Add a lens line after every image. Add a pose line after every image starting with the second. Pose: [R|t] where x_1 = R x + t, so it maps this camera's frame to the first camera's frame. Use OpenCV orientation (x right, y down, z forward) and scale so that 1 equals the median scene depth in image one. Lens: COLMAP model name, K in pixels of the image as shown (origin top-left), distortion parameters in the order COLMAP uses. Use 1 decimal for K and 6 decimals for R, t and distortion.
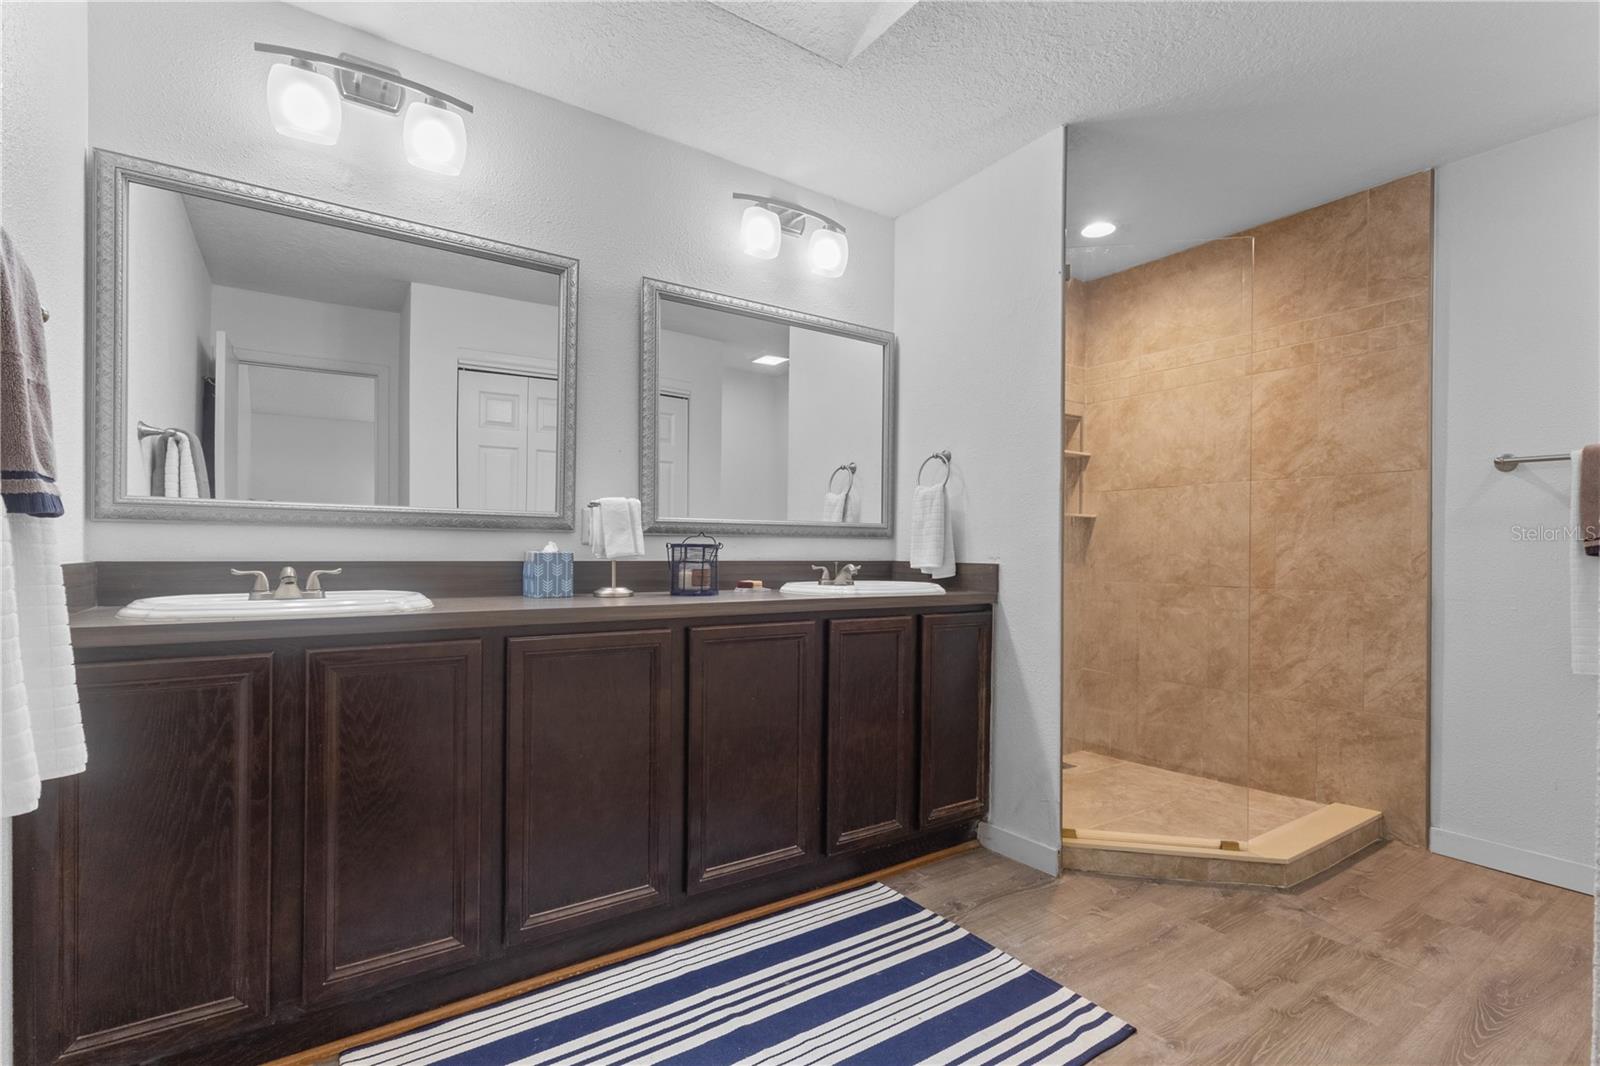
lens RADIAL K [[742.4, 0, 802.6], [0, 742.4, 545.2], [0, 0, 1]] dist [0.002723, 0.002285]
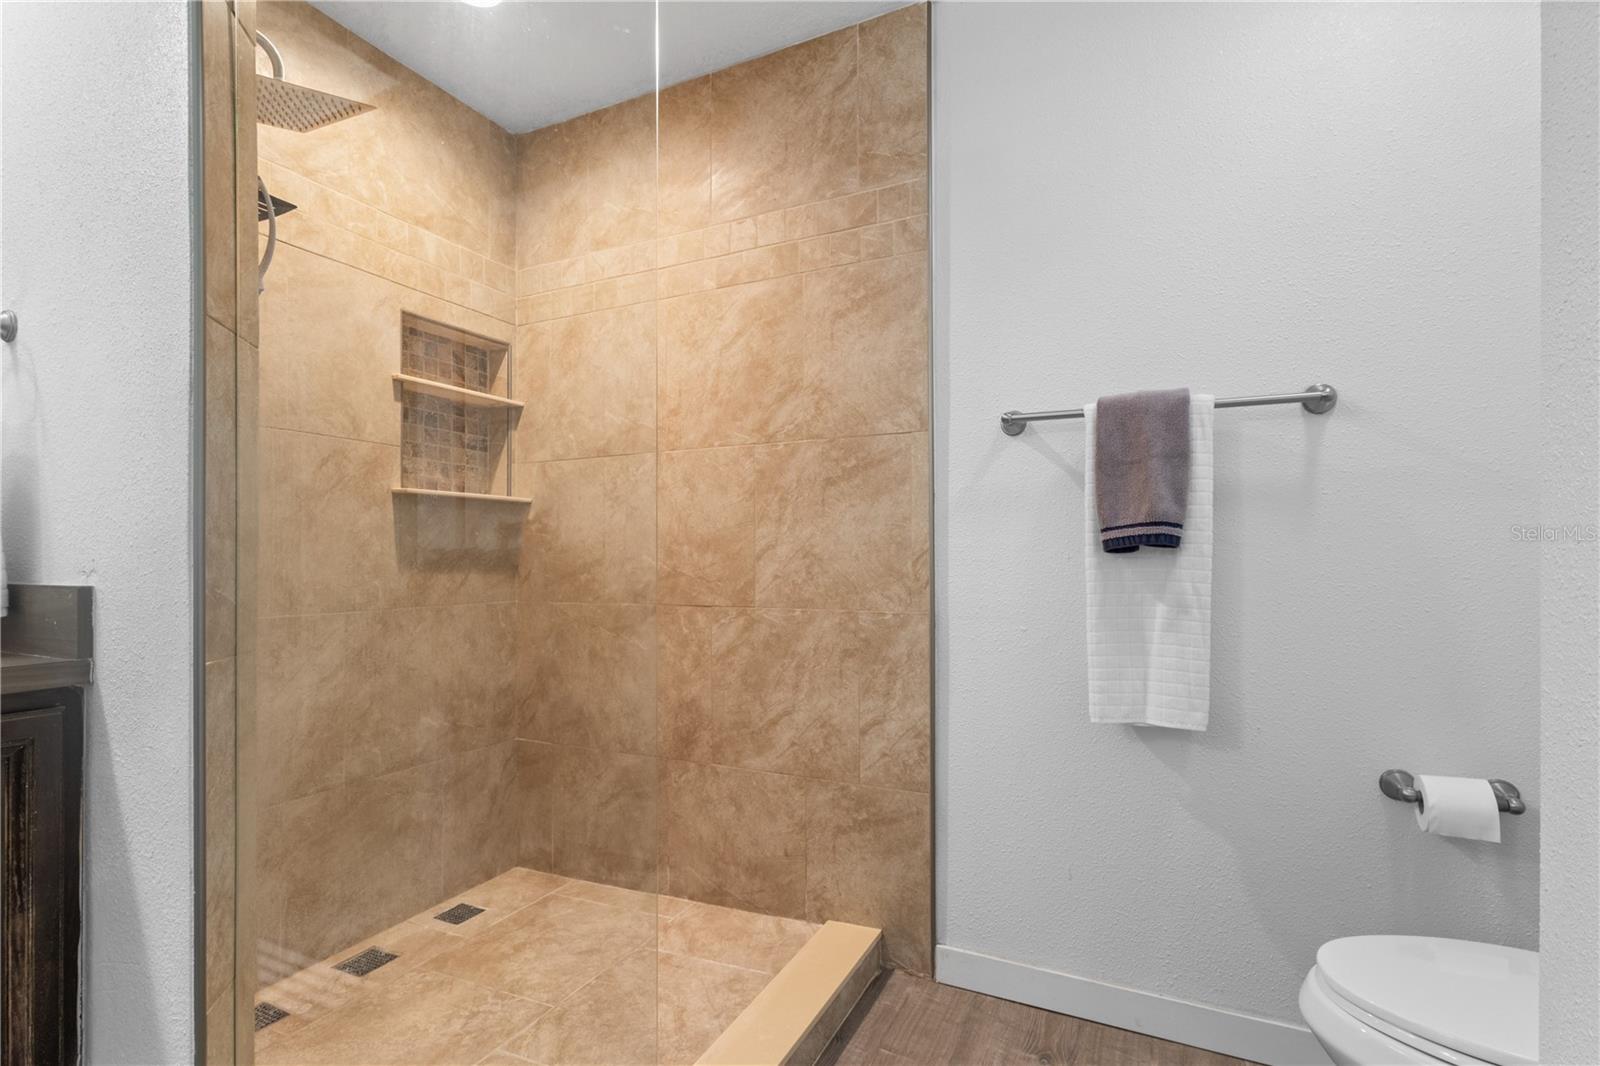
lens RADIAL K [[742.4, 0, 802.1], [0, 742.4, 543.1], [0, 0, 1]] dist [0.002723, 0.002285]
pose [[0.869735, -0.001556, 0.493517, 0.346570], [0.007261, 0.999927, -0.009645, 0.007413], [-0.493466, 0.011972, 0.869683, 0.401357]]
